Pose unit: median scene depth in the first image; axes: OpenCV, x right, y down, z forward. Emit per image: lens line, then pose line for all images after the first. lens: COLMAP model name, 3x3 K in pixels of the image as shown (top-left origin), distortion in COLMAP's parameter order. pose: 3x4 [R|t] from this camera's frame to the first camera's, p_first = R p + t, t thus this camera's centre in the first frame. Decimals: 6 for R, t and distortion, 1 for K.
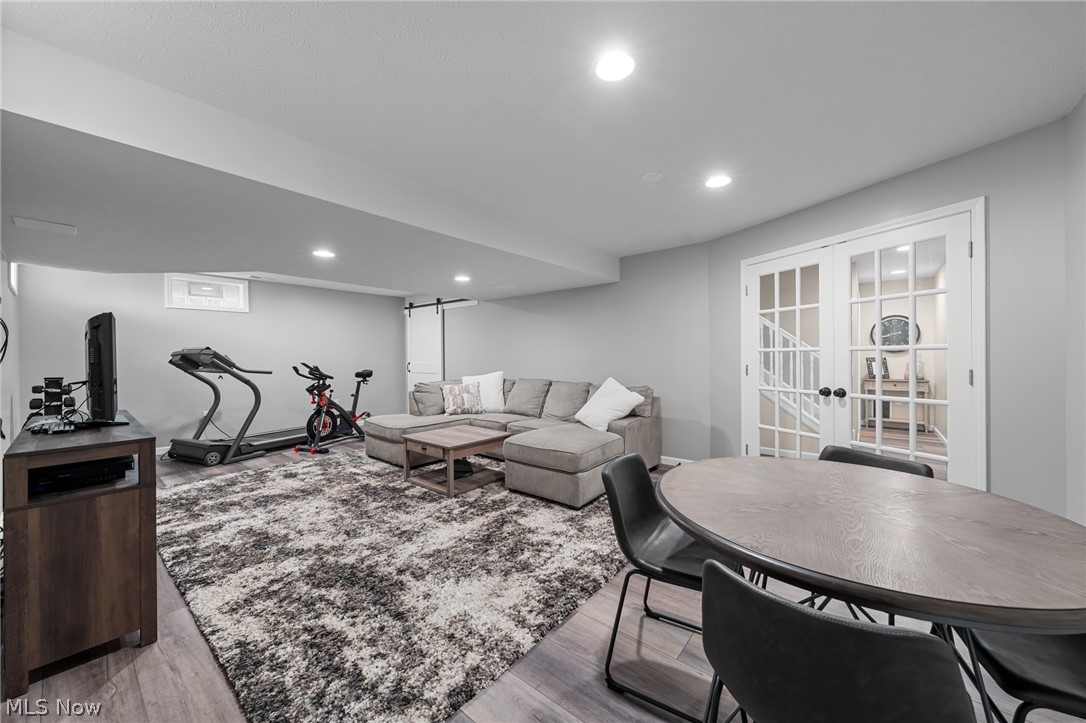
lens RADIAL K [[386.5, 0, 556.5], [0, 386.5, 358.1], [0, 0, 1]] dist [0.001589, 0.000152]
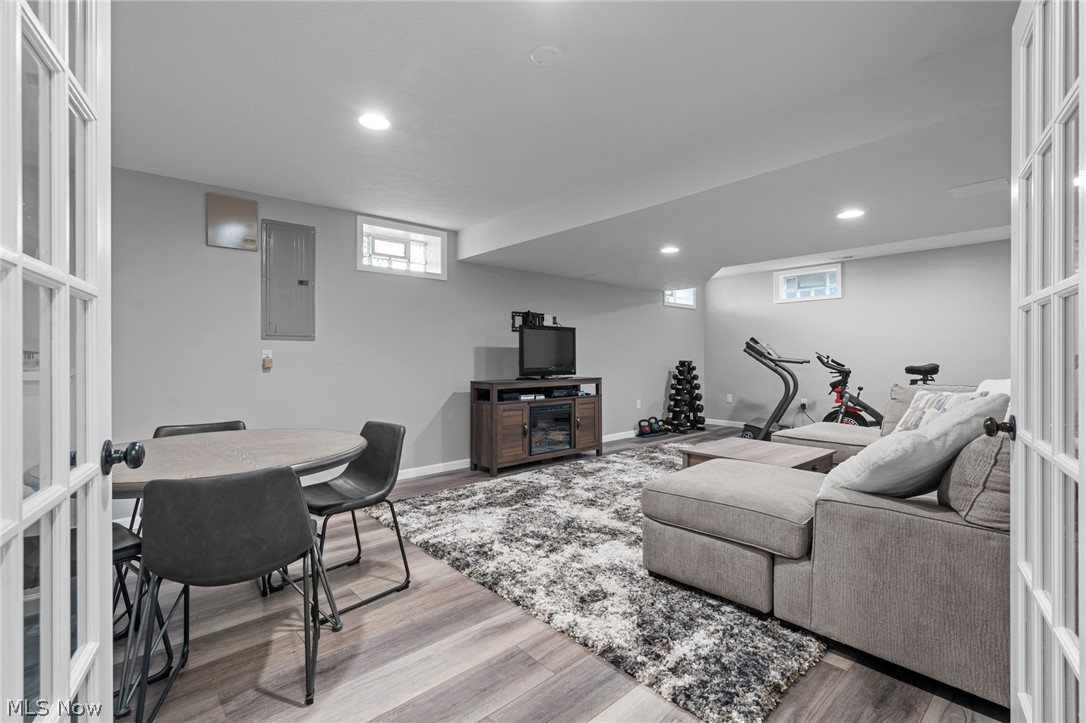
lens RADIAL K [[495.9, 0, 543.0], [0, 495.9, 361.5], [0, 0, 1]] dist [0.000164, 0.000009]
pose [[-0.176353, 0.012947, -0.984242, 1.065330], [0.000256, 0.999914, 0.013107, 0.036989], [0.984327, 0.002059, -0.176342, 1.163916]]
